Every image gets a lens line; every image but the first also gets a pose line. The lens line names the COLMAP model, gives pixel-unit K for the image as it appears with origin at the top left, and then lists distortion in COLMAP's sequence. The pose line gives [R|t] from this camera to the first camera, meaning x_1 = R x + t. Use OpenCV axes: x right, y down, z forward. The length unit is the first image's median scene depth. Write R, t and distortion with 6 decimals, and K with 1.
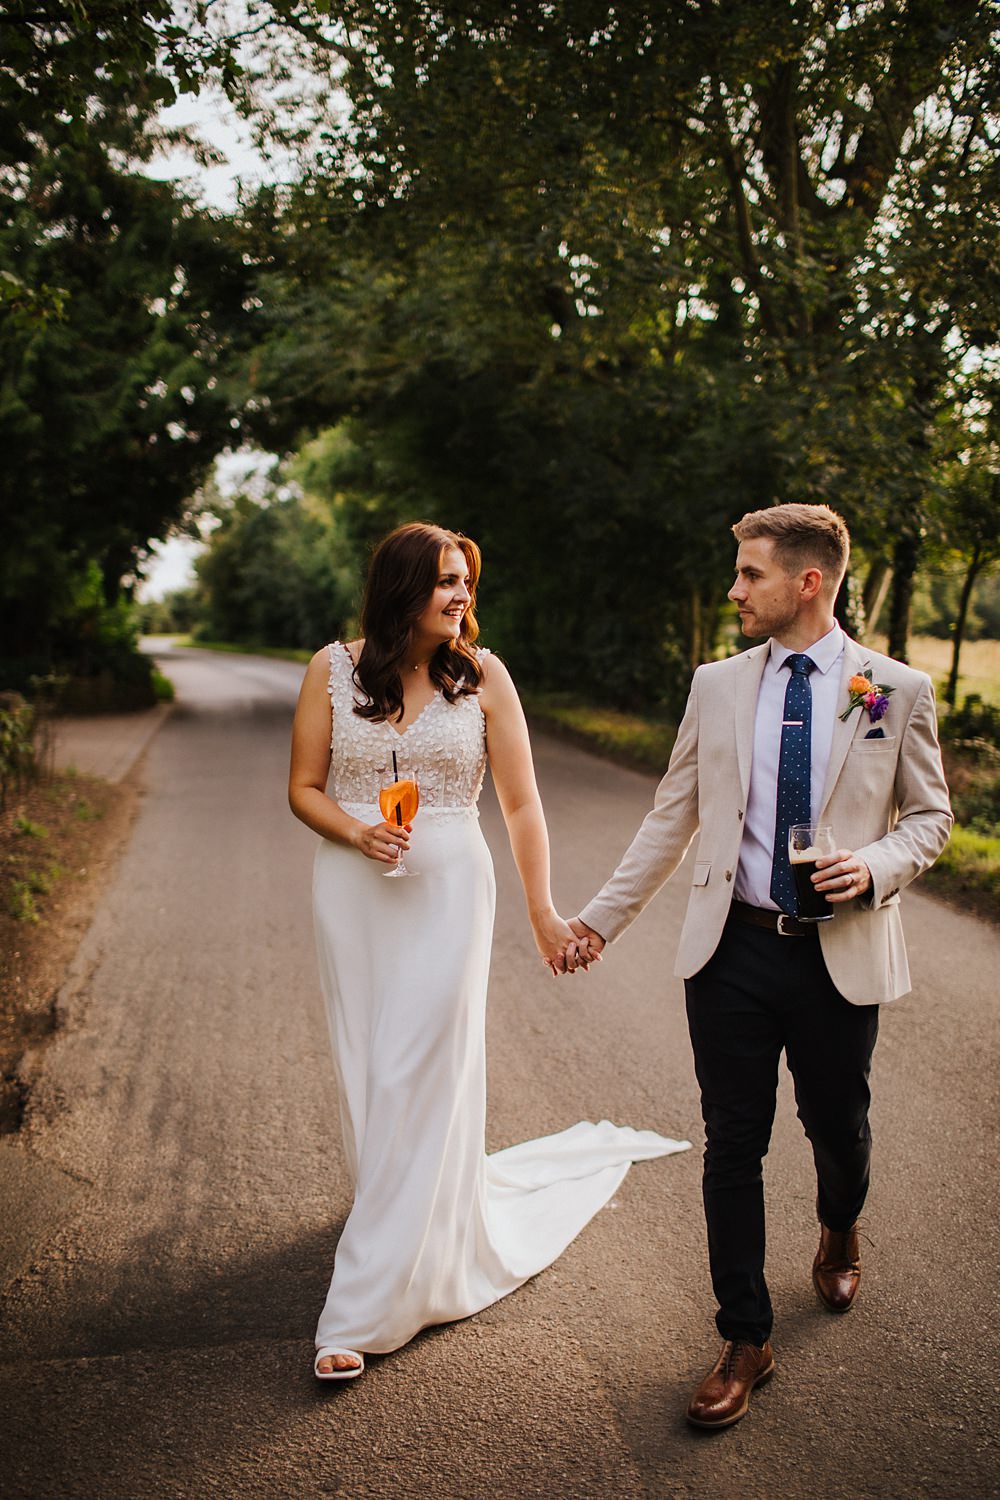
lens RADIAL K [[1532.1, 0, 500.0], [0, 1532.1, 750.0], [0, 0, 1]] dist [-0.003770, 0.002356]
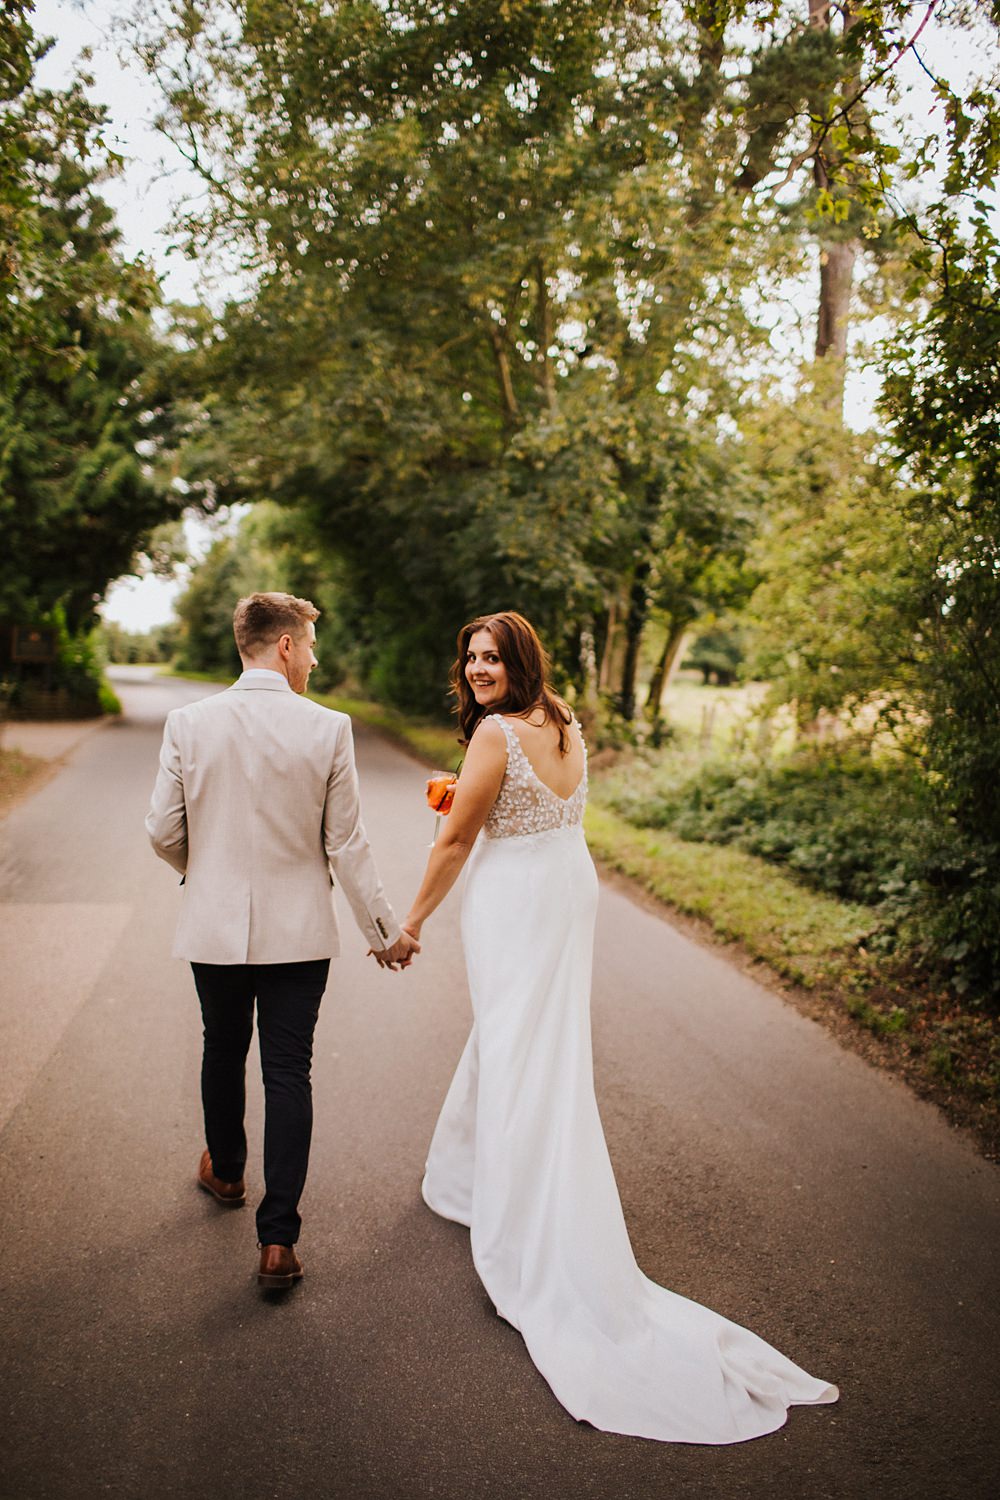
lens RADIAL K [[1486.8, 0, 500.0], [0, 1486.8, 750.0], [0, 0, 1]] dist [0.001618, 0.000233]
pose [[0.999653, 0.024969, 0.008436, 0.107803], [-0.024759, 0.999403, -0.024110, 0.022735], [-0.009033, 0.023892, 0.999674, -0.272743]]
